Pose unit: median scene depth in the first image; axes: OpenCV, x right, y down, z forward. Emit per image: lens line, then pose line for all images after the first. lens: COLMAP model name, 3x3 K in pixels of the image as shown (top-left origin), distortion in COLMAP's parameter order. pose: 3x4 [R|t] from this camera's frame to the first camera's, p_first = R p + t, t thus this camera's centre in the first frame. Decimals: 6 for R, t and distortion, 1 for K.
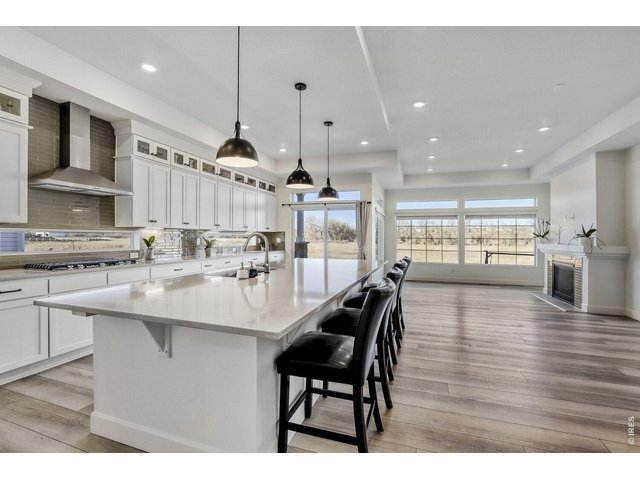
lens RADIAL K [[289.3, 0, 320.0], [0, 289.3, 240.0], [0, 0, 1]] dist [-0.001253, 0.000024]
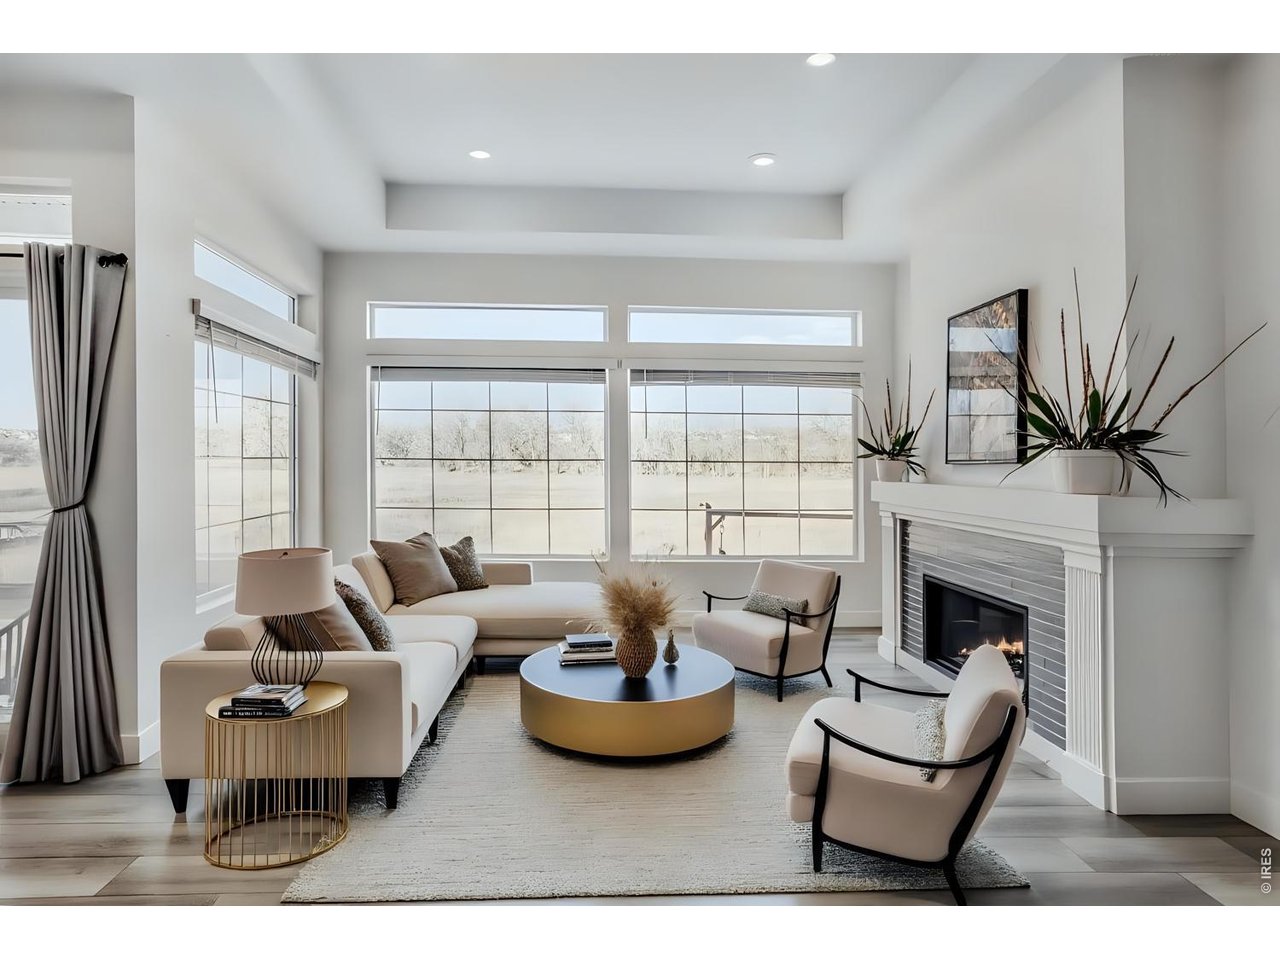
lens RADIAL K [[1080.9, 0, 640.0], [0, 1080.9, 447.2], [0, 0, 1]] dist [-0.003435, -0.000188]
pose [[0.898620, 0.001386, 0.438726, 0.094233], [0.006152, 0.999857, -0.015760, -0.002035], [-0.438685, 0.016861, 0.898483, 0.145813]]
